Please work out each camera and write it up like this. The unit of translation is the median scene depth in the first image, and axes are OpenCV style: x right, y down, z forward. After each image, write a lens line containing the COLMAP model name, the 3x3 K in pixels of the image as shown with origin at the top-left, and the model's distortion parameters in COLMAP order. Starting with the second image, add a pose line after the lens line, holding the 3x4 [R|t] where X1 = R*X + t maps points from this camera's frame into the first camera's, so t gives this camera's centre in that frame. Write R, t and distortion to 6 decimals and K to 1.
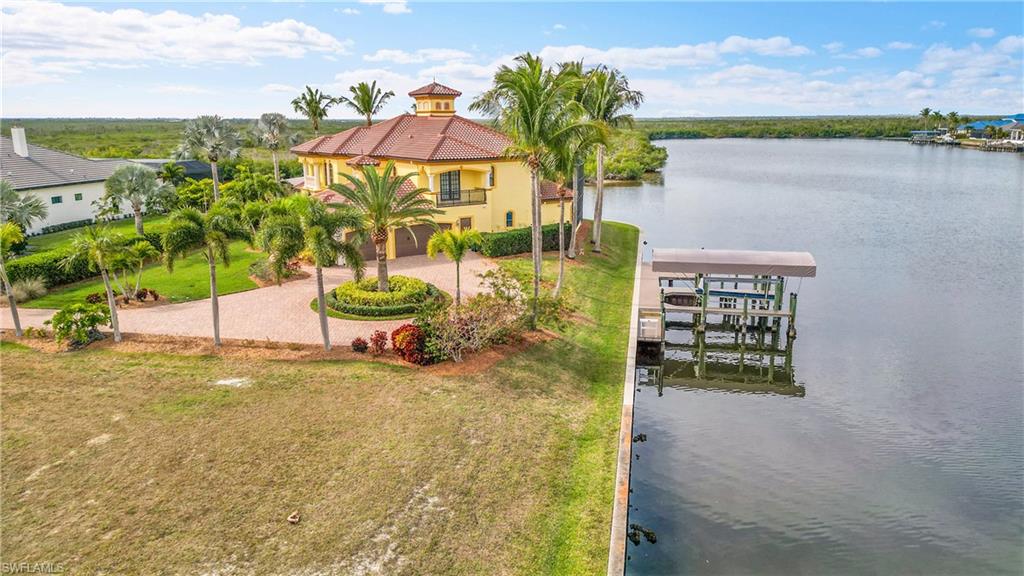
lens RADIAL K [[716.7, 0, 512.0], [0, 716.7, 288.0], [0, 0, 1]] dist [0.097727, -0.104376]
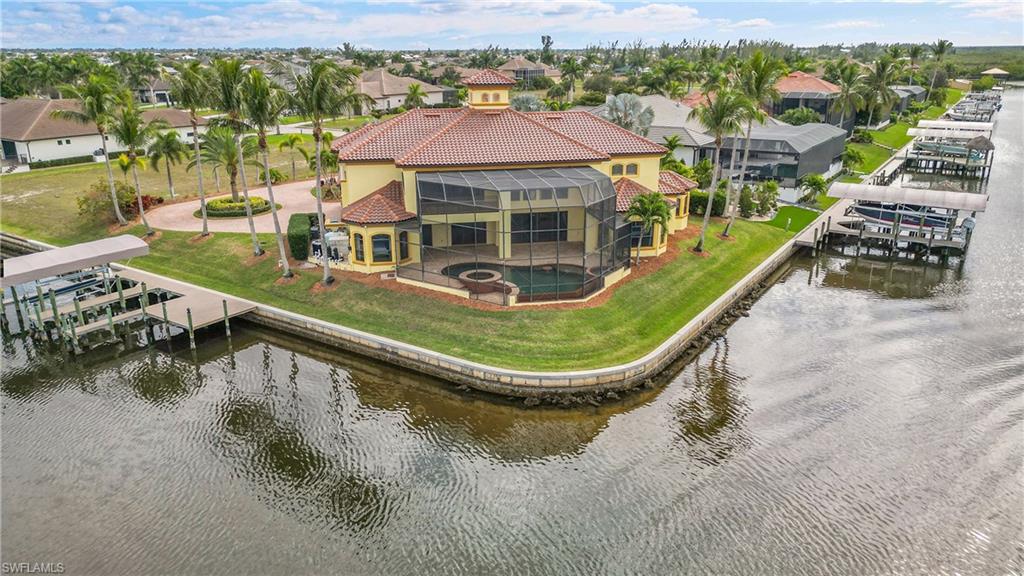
lens RADIAL K [[716.7, 0, 512.0], [0, 716.7, 288.0], [0, 0, 1]] dist [0.097727, -0.104376]
pose [[-0.398560, 0.291760, -0.869498, 1.179307], [-0.204353, 0.895967, 0.394313, -0.665034], [0.894086, 0.334842, -0.297474, 2.301921]]
